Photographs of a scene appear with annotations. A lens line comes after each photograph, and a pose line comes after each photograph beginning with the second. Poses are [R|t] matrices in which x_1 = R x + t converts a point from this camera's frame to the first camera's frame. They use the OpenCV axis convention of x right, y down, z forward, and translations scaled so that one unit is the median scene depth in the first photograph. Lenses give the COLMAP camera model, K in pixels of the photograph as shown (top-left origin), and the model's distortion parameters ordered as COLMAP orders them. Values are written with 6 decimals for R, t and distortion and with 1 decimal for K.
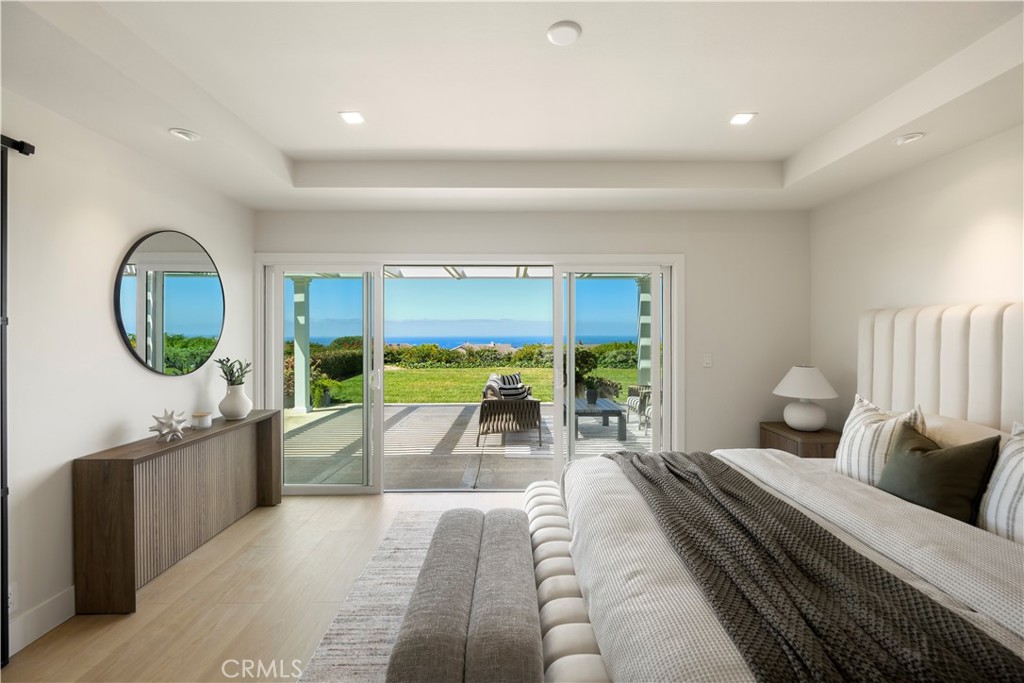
lens RADIAL K [[438.1, 0, 512.0], [0, 438.1, 341.5], [0, 0, 1]] dist [-0.001082, -0.000222]
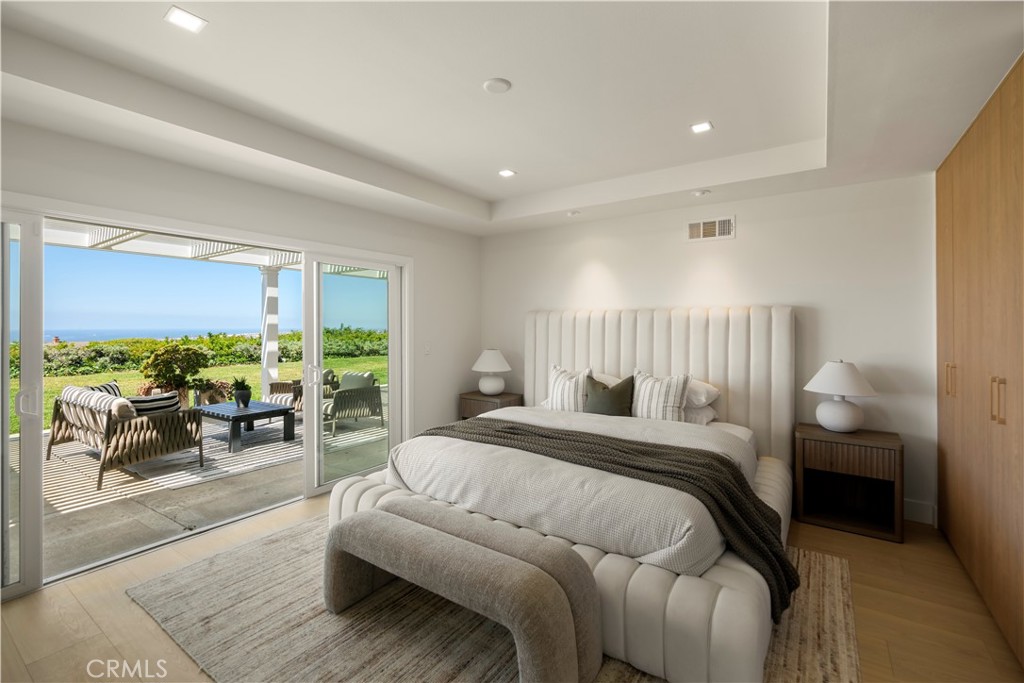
lens RADIAL K [[436.3, 0, 508.2], [0, 436.3, 333.2], [0, 0, 1]] dist [-0.002289, -0.000298]
pose [[0.592681, -0.011094, 0.805361, -0.474923], [0.015662, 0.999875, 0.002248, 0.001908], [-0.805285, 0.011281, 0.592781, 0.134965]]
